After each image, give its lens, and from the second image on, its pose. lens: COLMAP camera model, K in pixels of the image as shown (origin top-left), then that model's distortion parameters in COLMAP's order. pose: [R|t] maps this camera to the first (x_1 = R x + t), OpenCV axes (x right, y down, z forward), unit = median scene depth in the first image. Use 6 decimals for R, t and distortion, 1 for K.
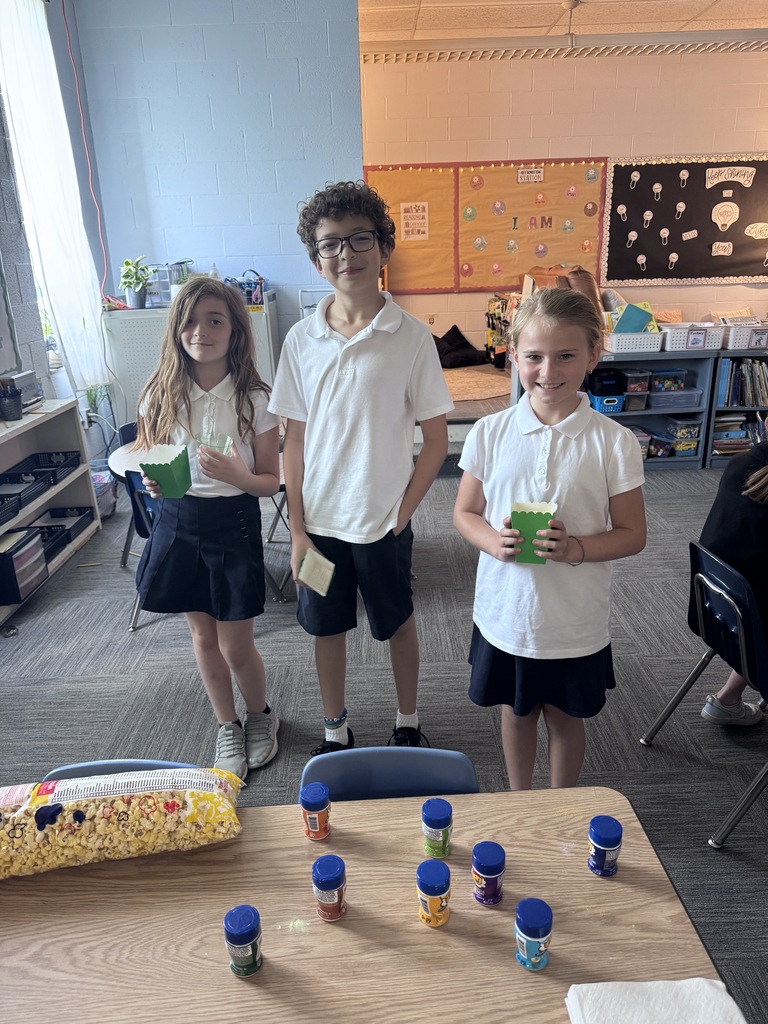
lens RADIAL K [[736.0, 0, 384.0], [0, 736.0, 512.0], [0, 0, 1]] dist [-0.003664, -0.005244]
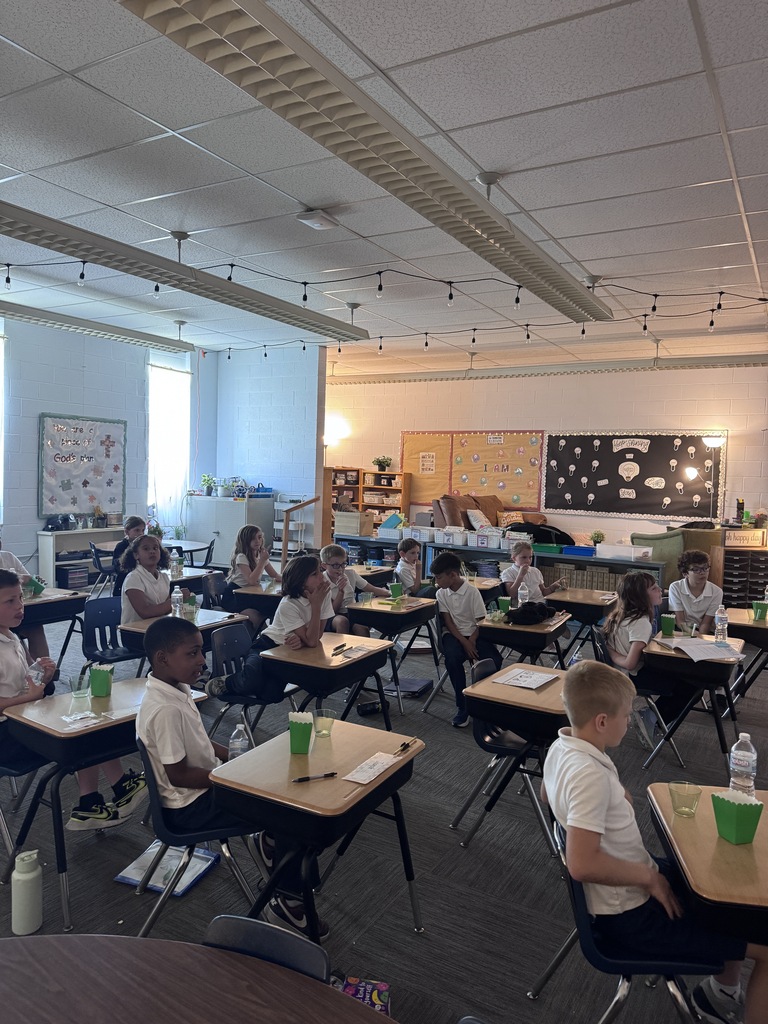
lens RADIAL K [[736.0, 0, 384.0], [0, 736.0, 512.0], [0, 0, 1]] dist [-0.003664, -0.005244]
pose [[0.831084, 0.089575, -0.548885, 0.861084], [-0.237972, 0.949305, -0.205400, 0.066303], [0.502661, 0.301324, 0.810269, -0.339102]]
